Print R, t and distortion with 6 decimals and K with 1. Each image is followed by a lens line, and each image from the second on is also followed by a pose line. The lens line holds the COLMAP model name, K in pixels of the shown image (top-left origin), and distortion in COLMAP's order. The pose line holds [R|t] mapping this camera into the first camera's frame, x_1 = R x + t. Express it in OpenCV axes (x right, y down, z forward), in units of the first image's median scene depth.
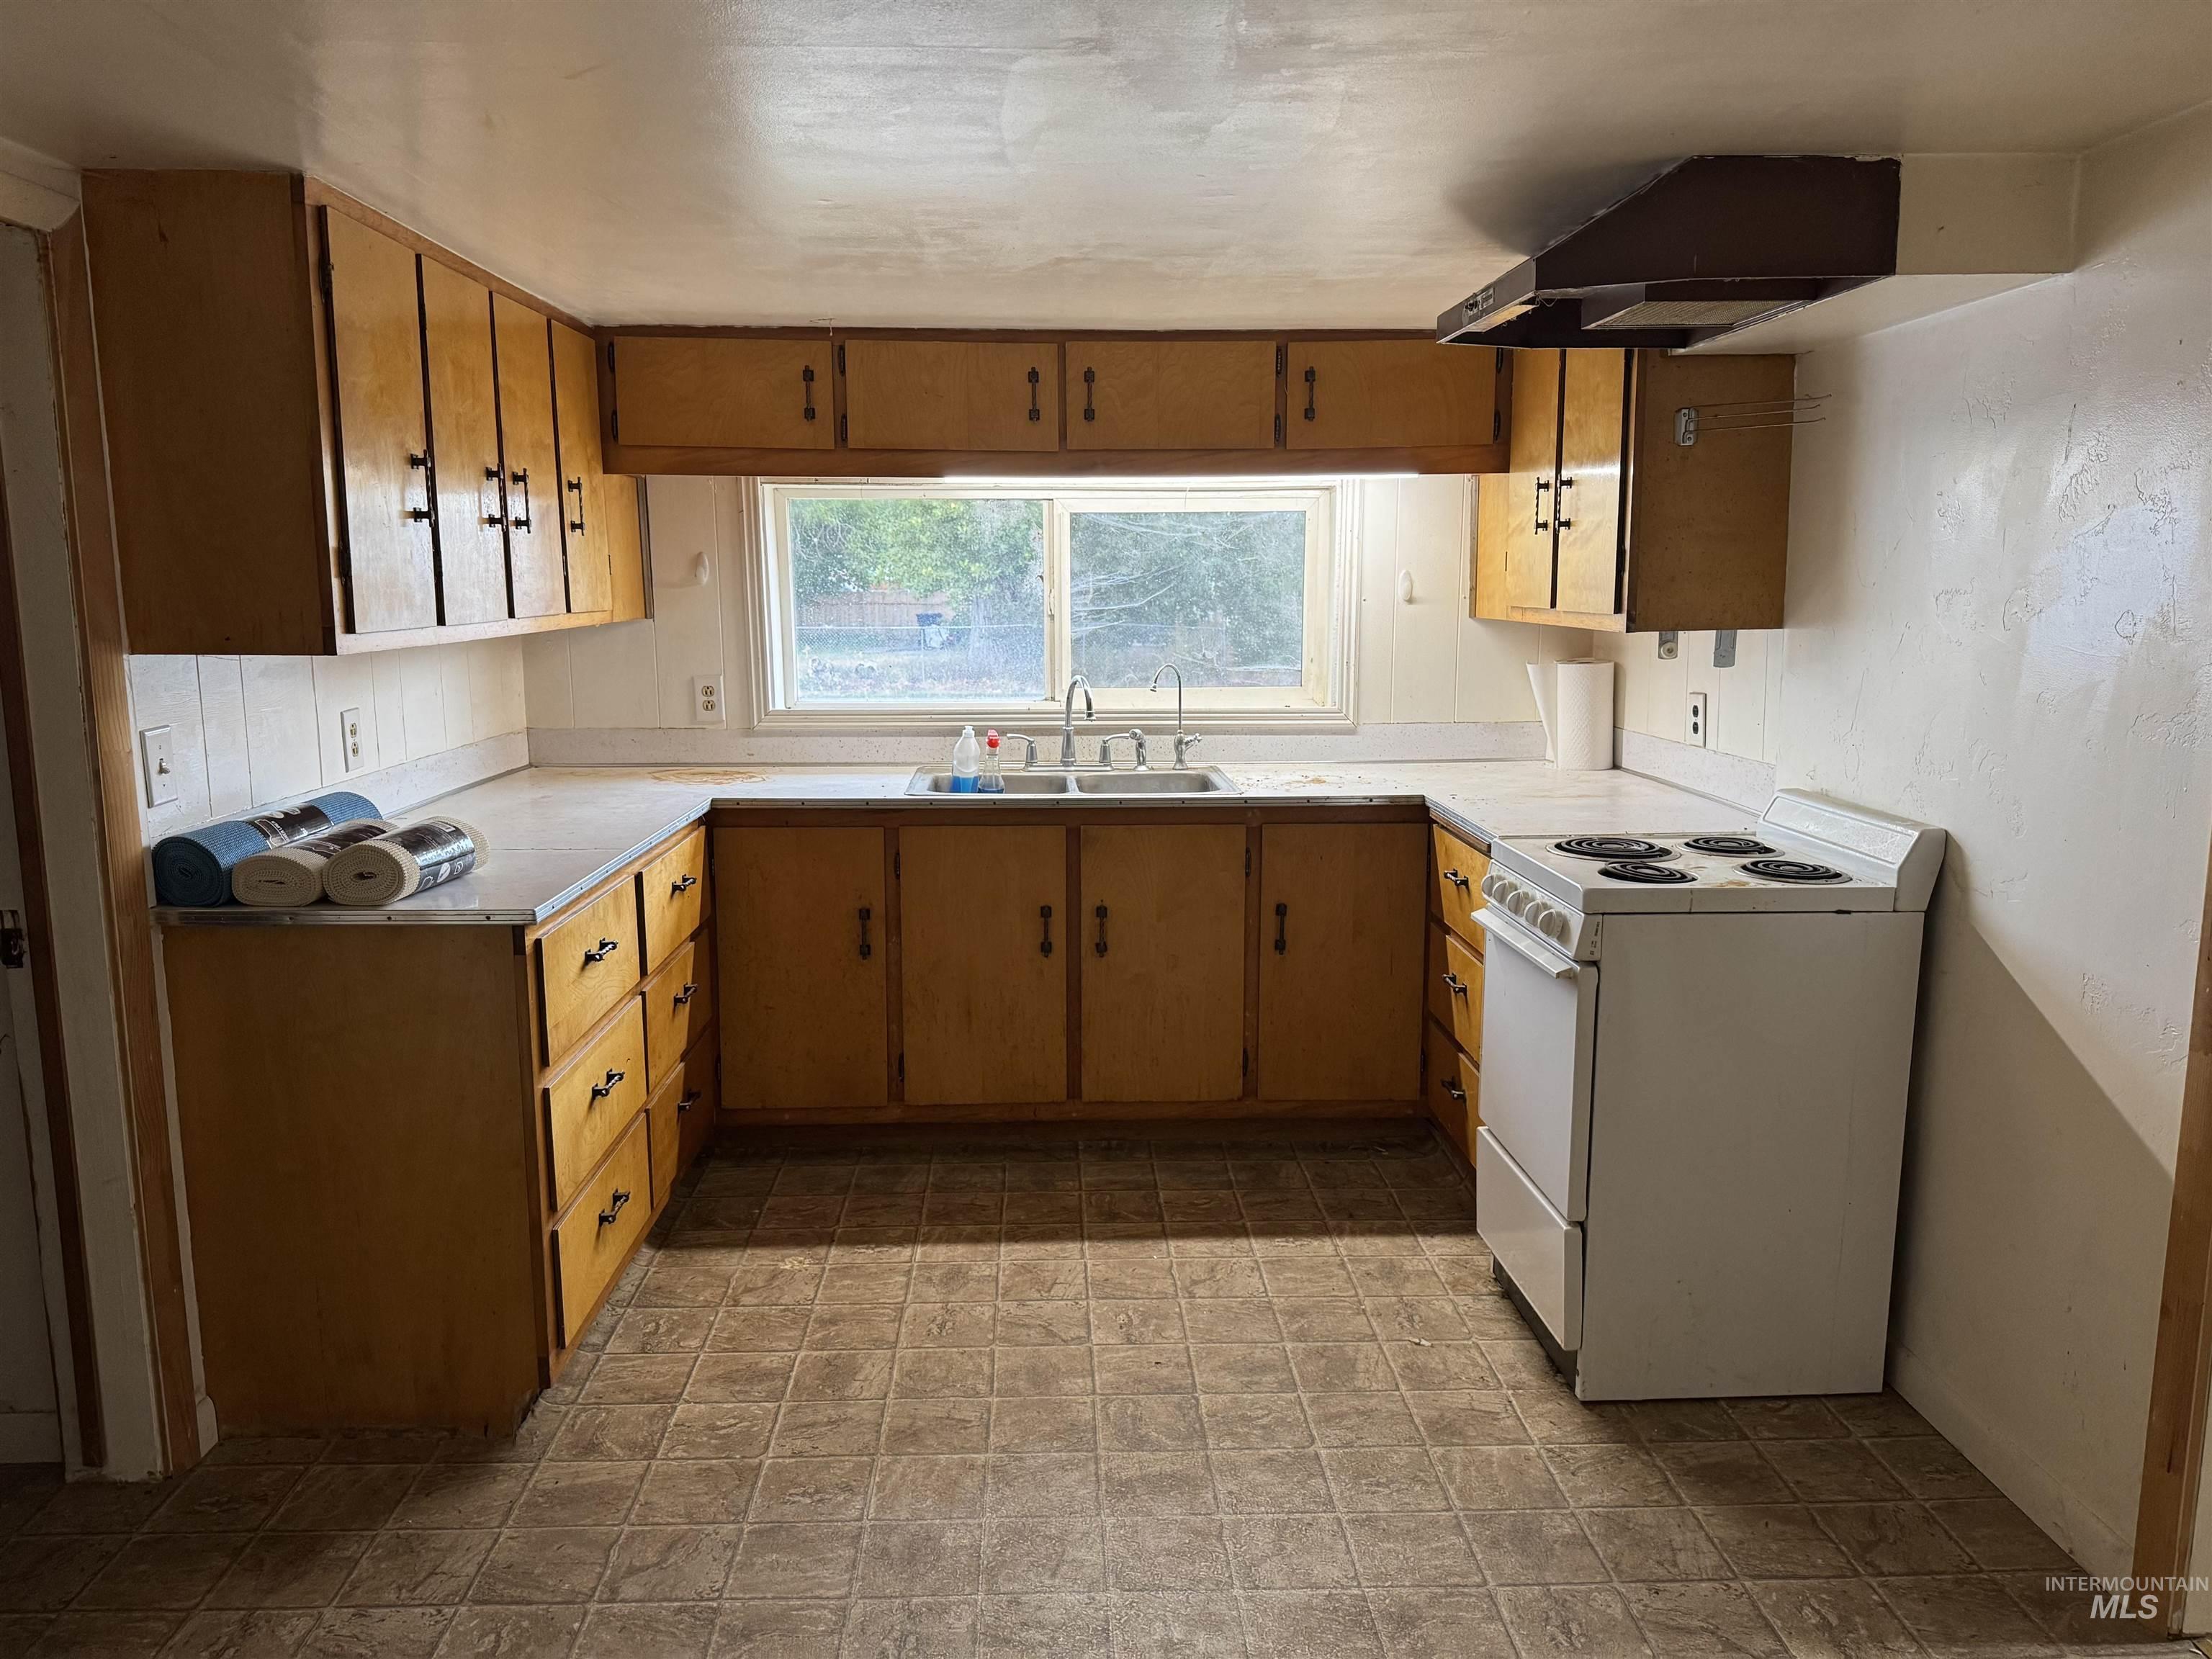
lens RADIAL K [[1560.3, 0, 1106.0], [0, 1560.3, 829.5], [0, 0, 1]] dist [0.140459, -0.206625]
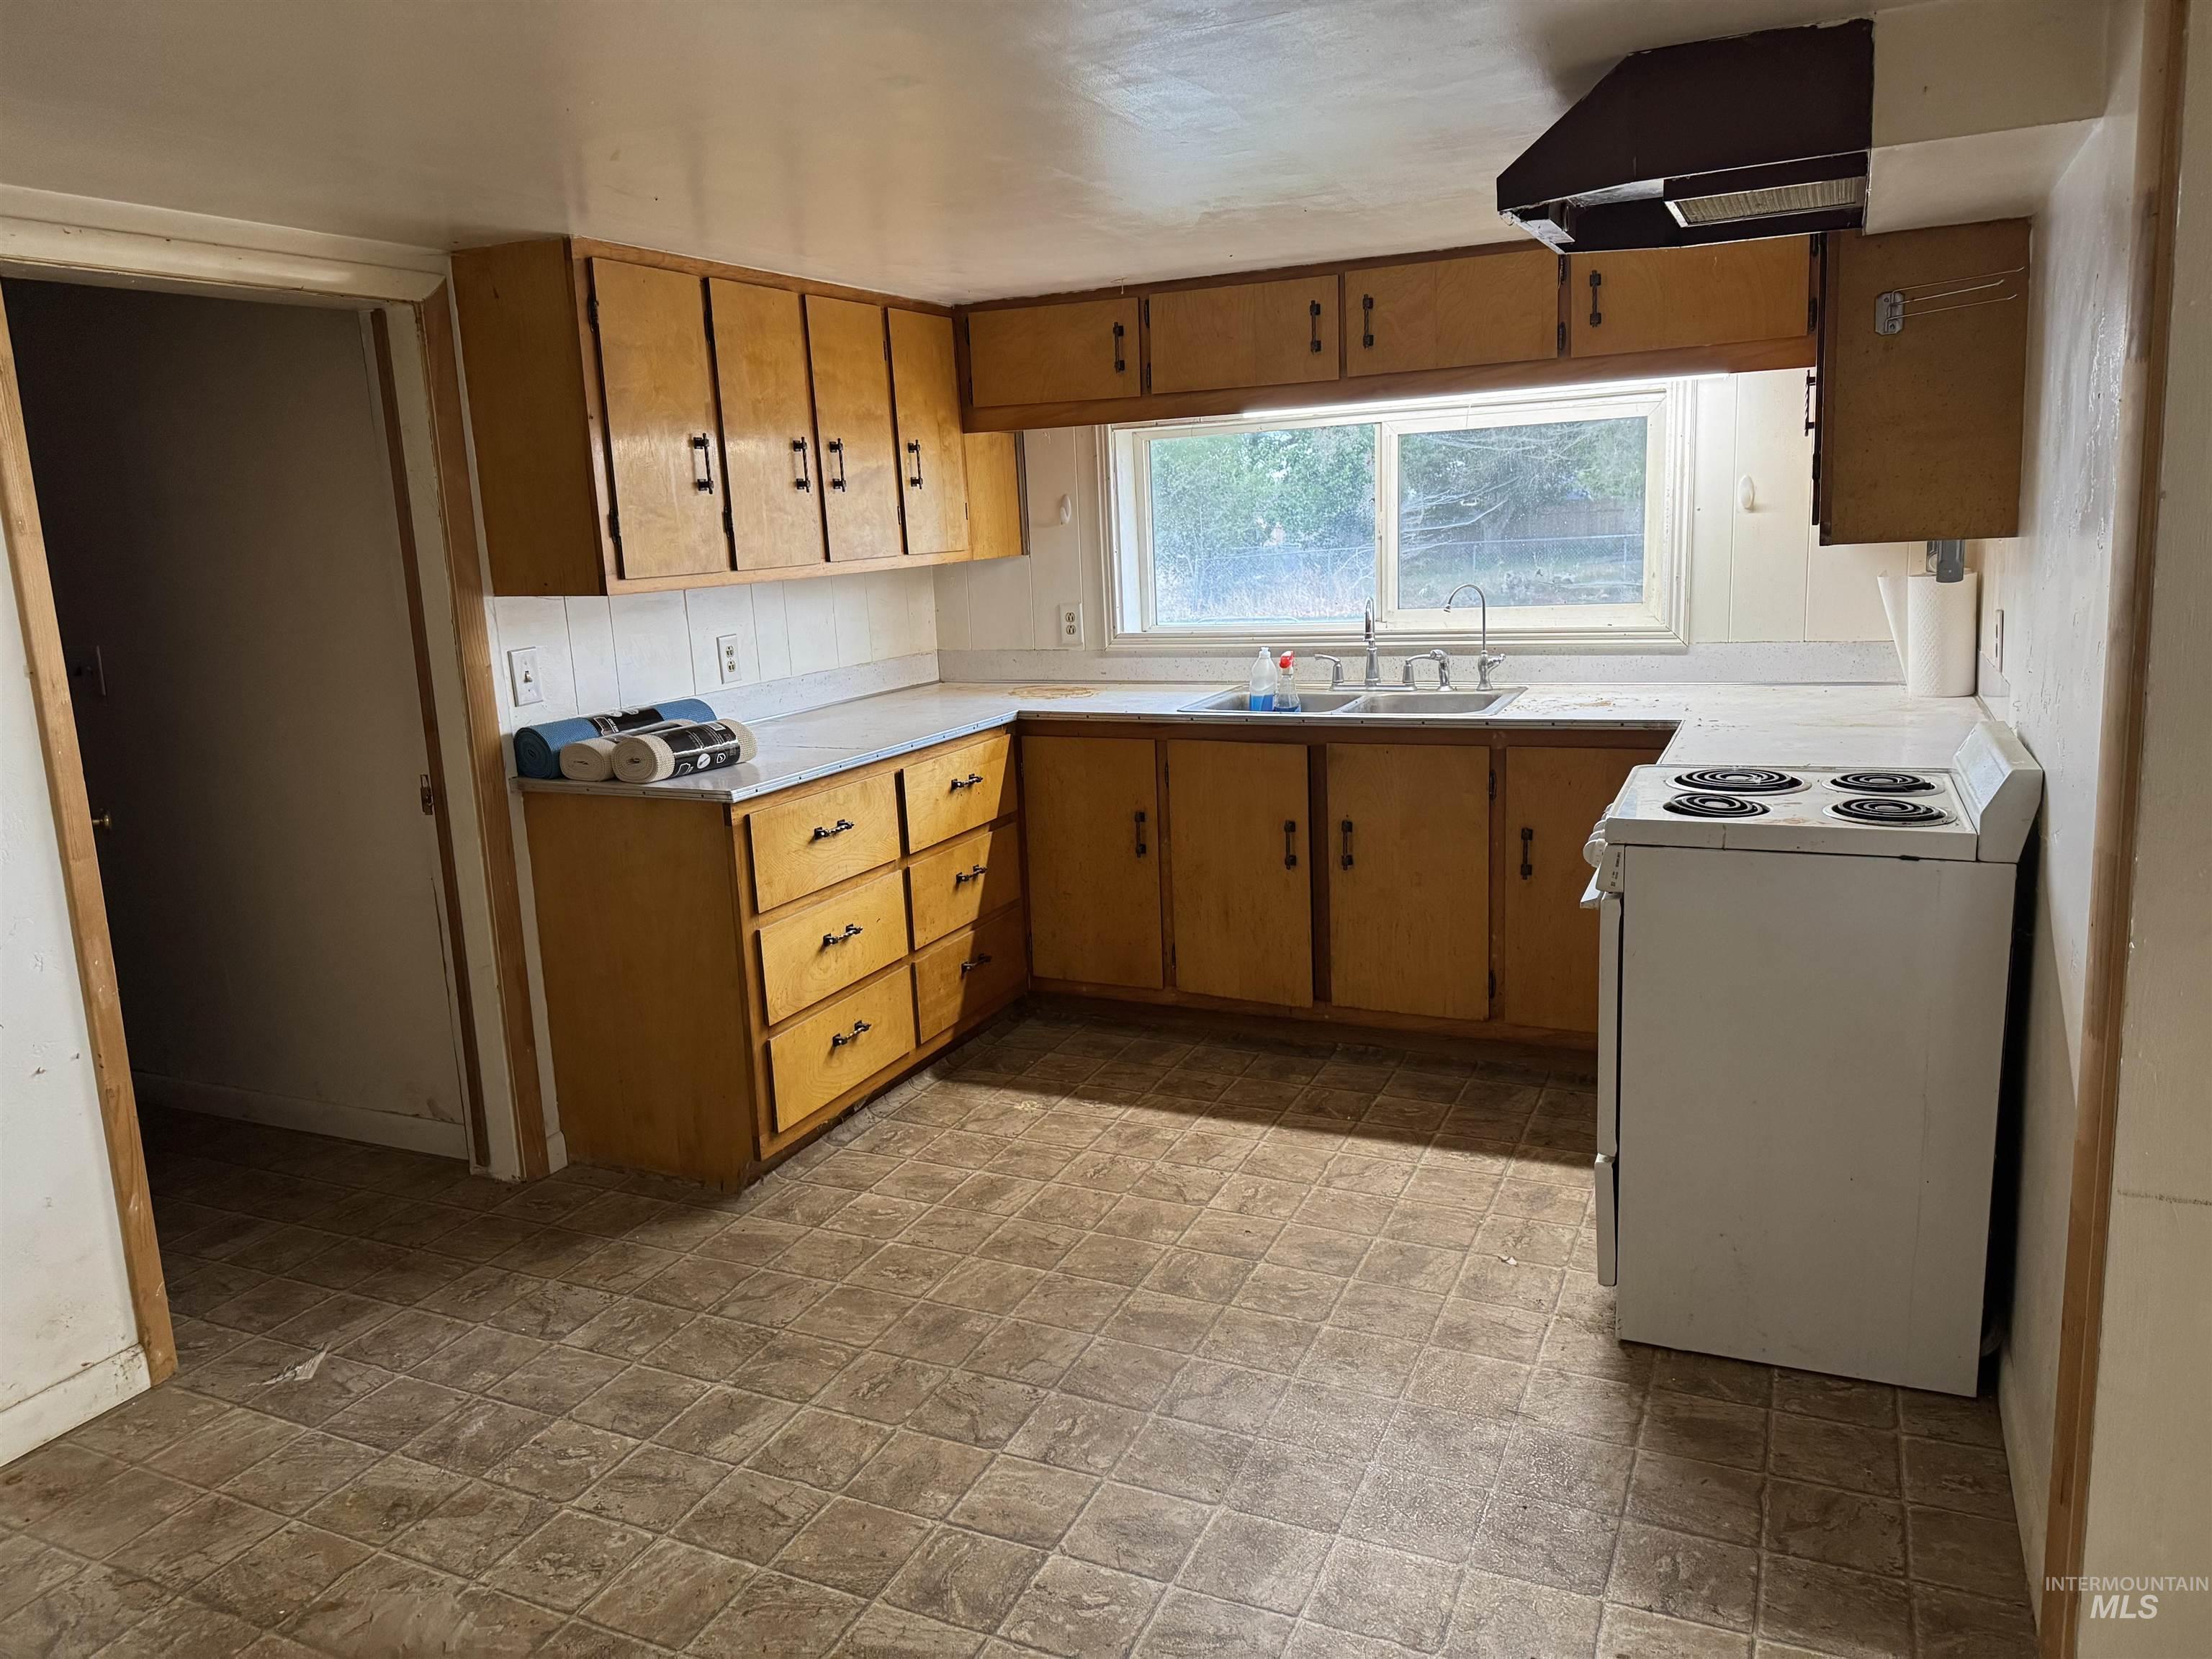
lens RADIAL K [[1544.4, 0, 1102.1], [0, 1544.4, 834.3], [0, 0, 1]] dist [0.126973, -0.210115]
pose [[0.889713, 0.055968, -0.453077, 0.320708], [-0.030178, 0.997496, 0.063959, -0.003480], [0.455523, -0.043232, 0.889174, 0.002876]]
